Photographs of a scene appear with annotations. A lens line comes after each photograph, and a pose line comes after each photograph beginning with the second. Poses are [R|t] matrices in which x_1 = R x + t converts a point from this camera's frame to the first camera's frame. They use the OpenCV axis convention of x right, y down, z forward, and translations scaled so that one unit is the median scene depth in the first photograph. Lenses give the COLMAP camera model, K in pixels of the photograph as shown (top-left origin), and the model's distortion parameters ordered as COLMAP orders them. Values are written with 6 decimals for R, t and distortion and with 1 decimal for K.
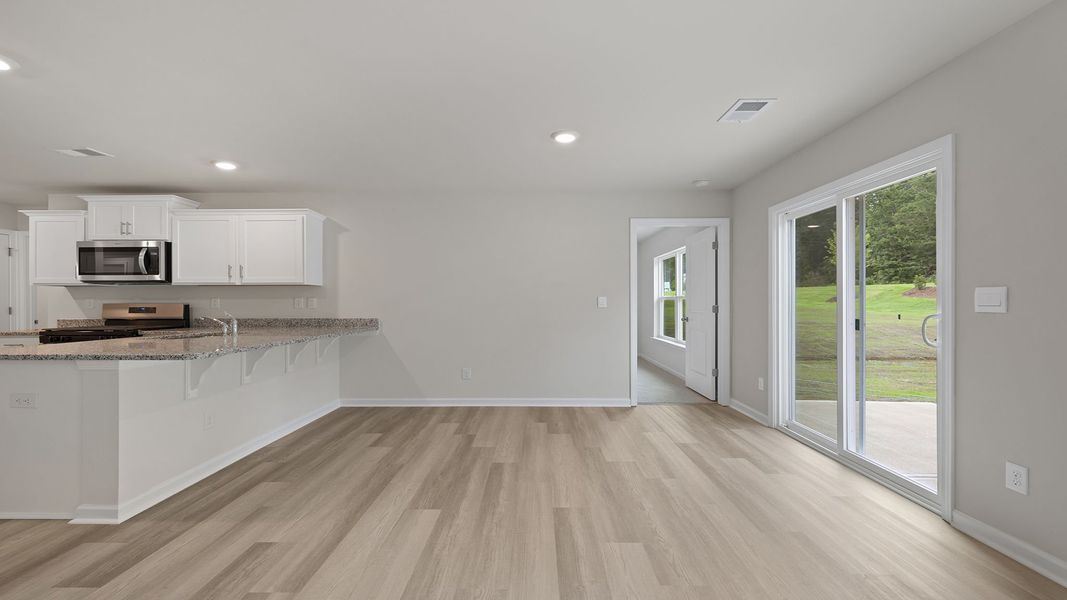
lens RADIAL K [[454.6, 0, 532.0], [0, 454.6, 305.3], [0, 0, 1]] dist [0.001708, 0.000664]
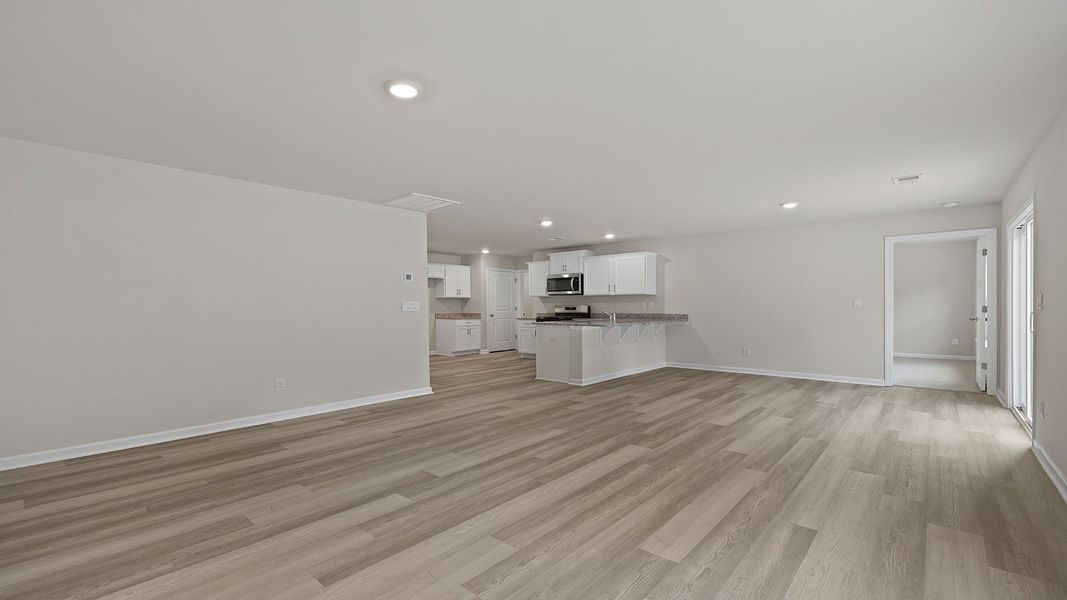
lens RADIAL K [[454.6, 0, 530.6], [0, 454.6, 300.7], [0, 0, 1]] dist [0.001708, 0.000664]
pose [[0.753661, -0.008806, -0.657205, 0.317685], [-0.000115, 0.999908, -0.013530, 0.002785], [0.657264, 0.010273, 0.753591, -0.616599]]
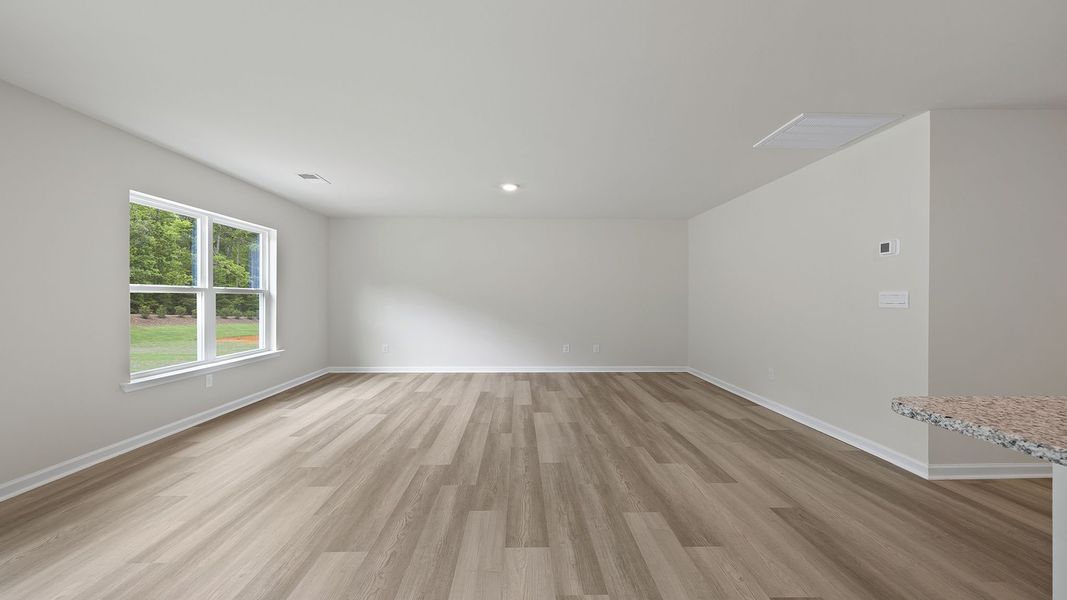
lens RADIAL K [[454.6, 0, 534.5], [0, 454.6, 301.0], [0, 0, 1]] dist [0.001708, 0.000664]
pose [[-0.998999, 0.000288, -0.044738, -0.157262], [-0.000270, 0.999922, 0.012480, -0.005211], [0.044738, 0.012480, -0.998921, 0.734811]]
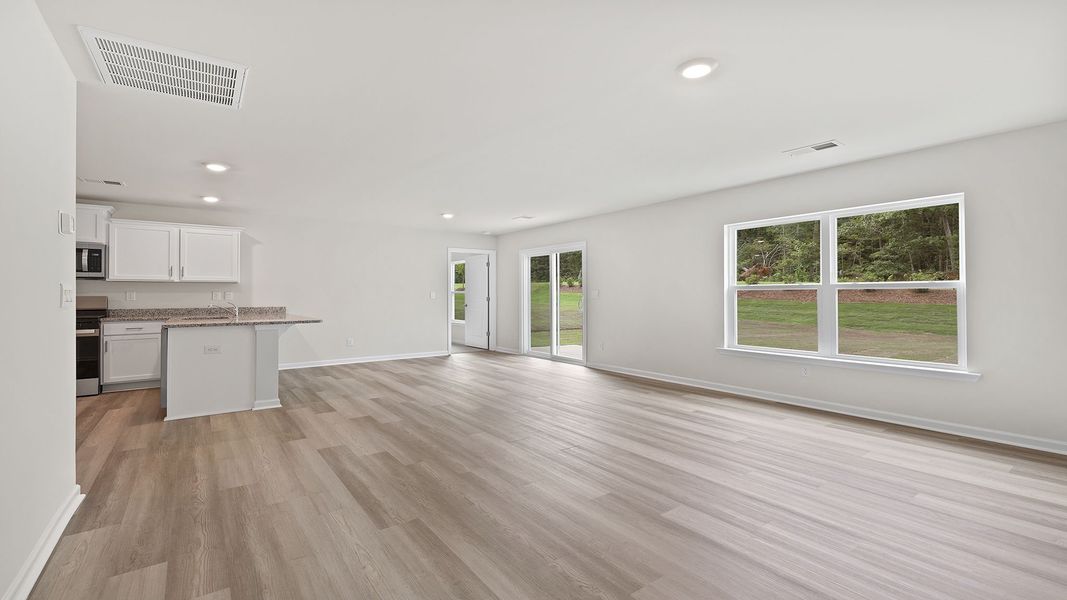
lens RADIAL K [[454.6, 0, 521.2], [0, 454.6, 278.2], [0, 0, 1]] dist [0.001708, 0.000664]
pose [[0.807427, 0.021897, 0.589561, -0.614371], [0.004962, 0.999024, -0.043901, 0.006489], [-0.589947, 0.038372, 0.806530, -0.606212]]
